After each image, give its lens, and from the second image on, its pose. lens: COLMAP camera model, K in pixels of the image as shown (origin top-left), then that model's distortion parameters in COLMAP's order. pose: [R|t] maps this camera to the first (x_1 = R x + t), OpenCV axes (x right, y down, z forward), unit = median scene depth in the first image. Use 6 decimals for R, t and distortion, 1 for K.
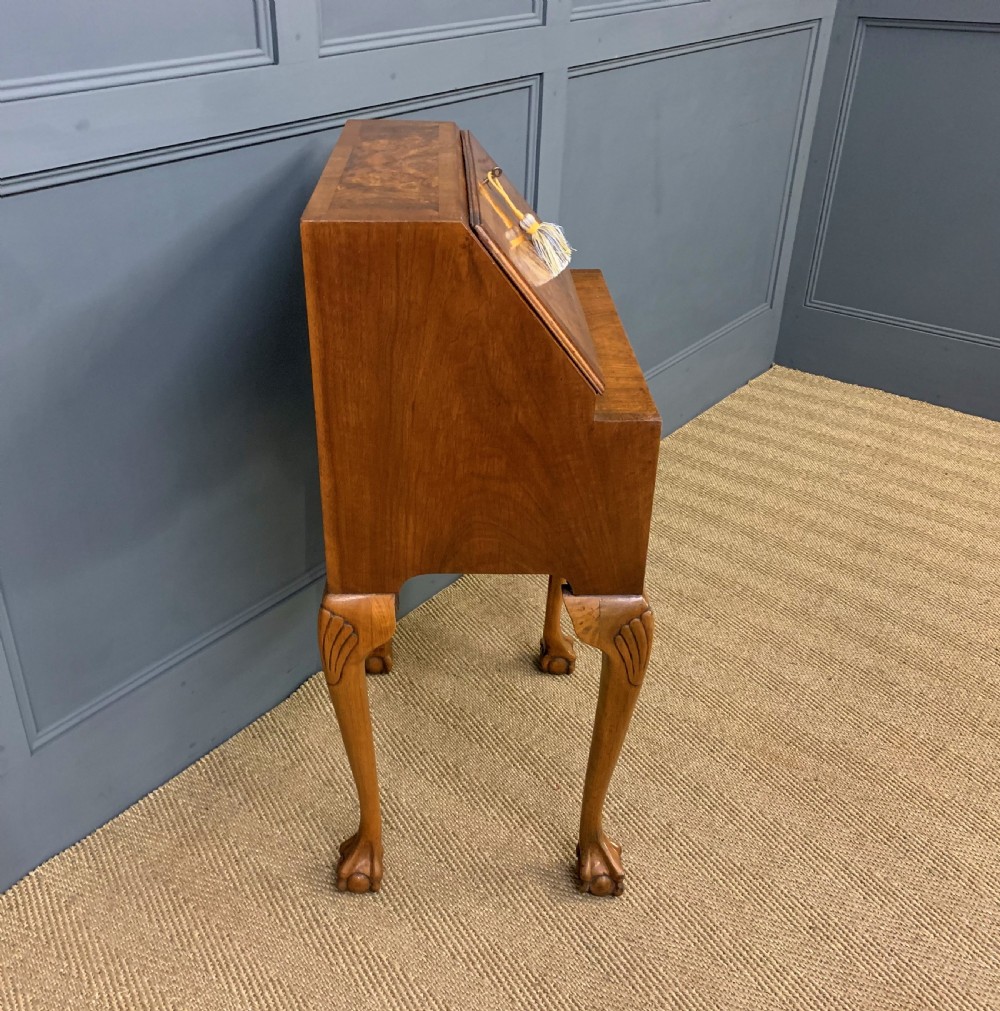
lens RADIAL K [[1037.1, 0, 452.6], [0, 1037.1, 505.5], [0, 0, 1]] dist [0.014581, 0.005482]
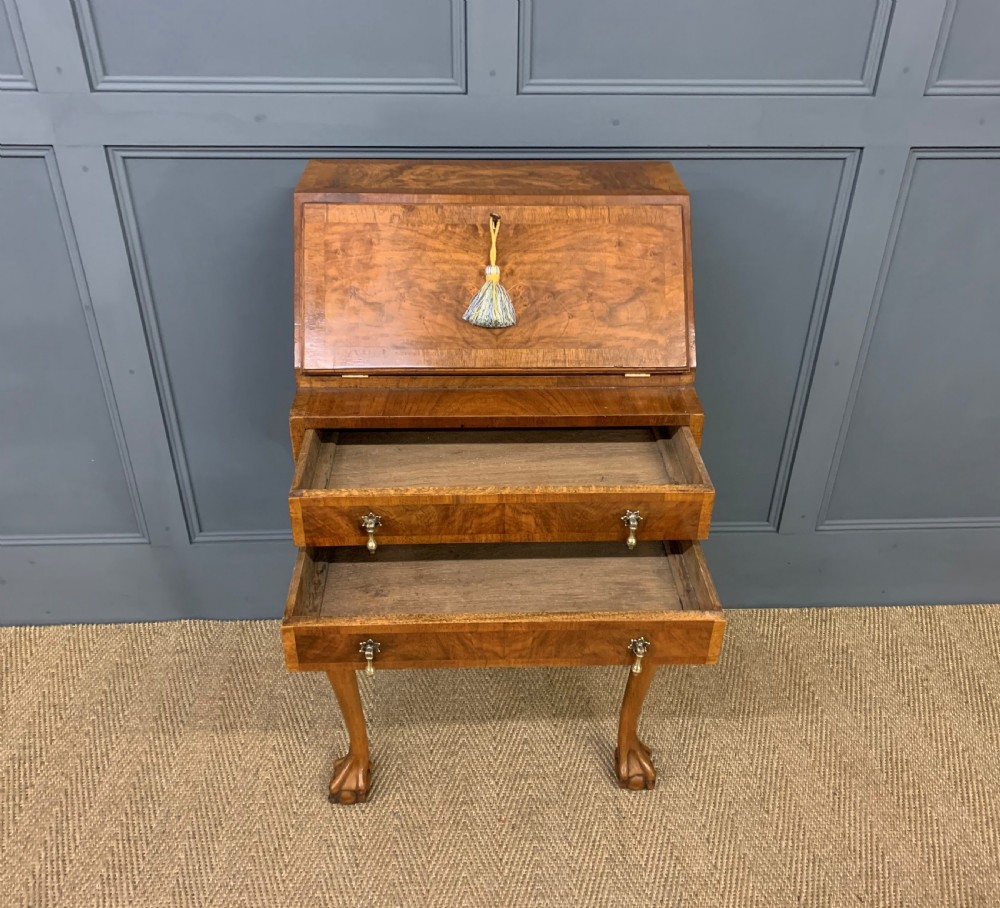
lens RADIAL K [[931.9, 0, 508.4], [0, 931.9, 453.6], [0, 0, 1]] dist [0.008788, 0.010528]
pose [[0.678794, 0.409834, -0.609324, 0.613728], [-0.386389, 0.904951, 0.178232, -0.263820], [0.624454, 0.114454, 0.772631, 0.289787]]
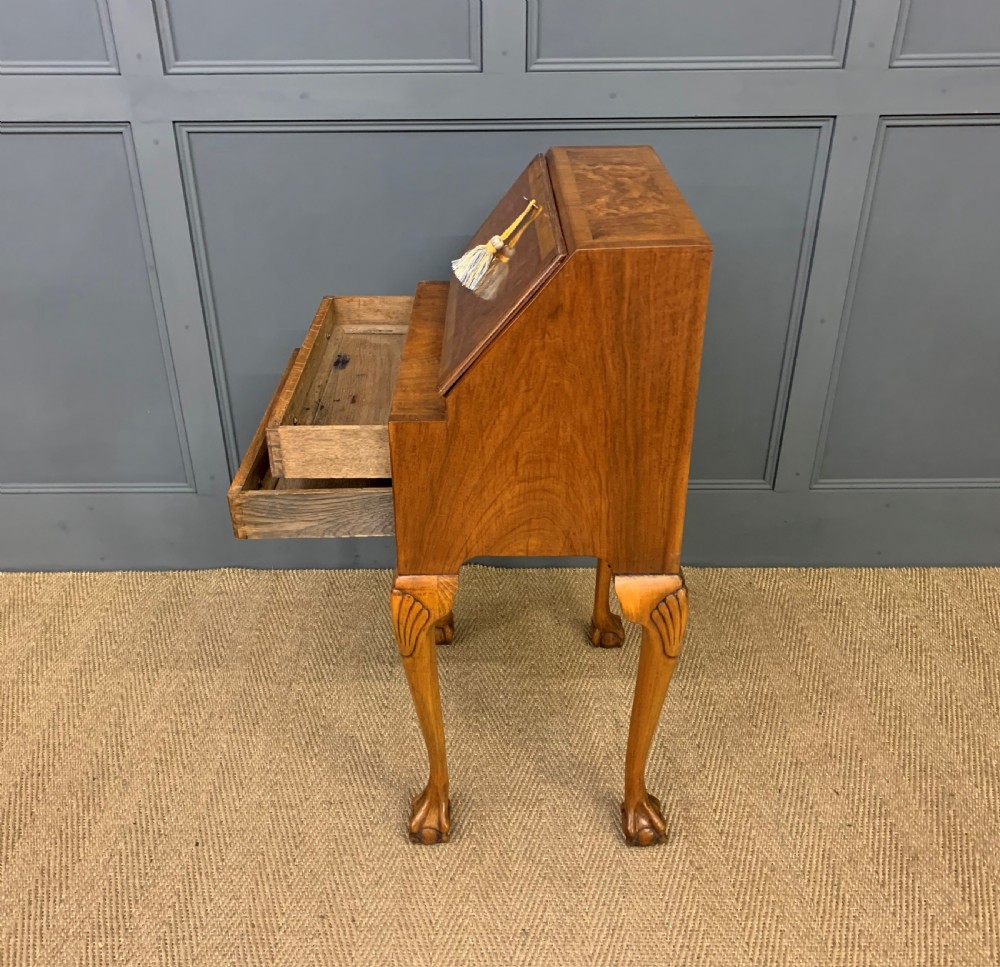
lens RADIAL K [[986.4, 0, 481.7], [0, 986.4, 484.0], [0, 0, 1]] dist [0.060251, -0.107864]
pose [[0.640213, 0.384455, -0.665073, 0.824017], [-0.383251, 0.910167, 0.157209, -0.148878], [0.665767, 0.154243, 0.730043, 0.174568]]
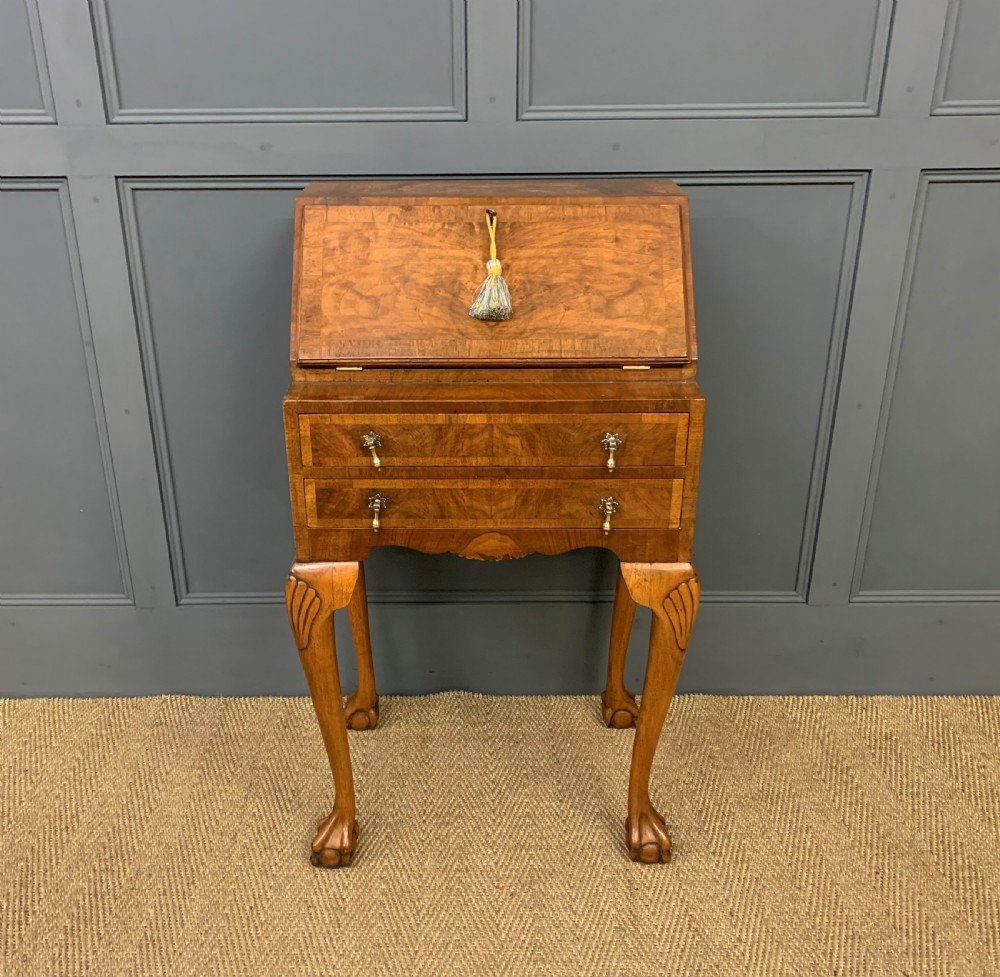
lens RADIAL K [[1047.1, 0, 463.0], [0, 1047.1, 508.3], [0, 0, 1]] dist [0.005887, 0.019802]
pose [[0.635241, 0.315745, -0.704822, 0.747983], [-0.384094, 0.920906, 0.066370, -0.106309], [0.670030, 0.228557, 0.706273, 0.278283]]
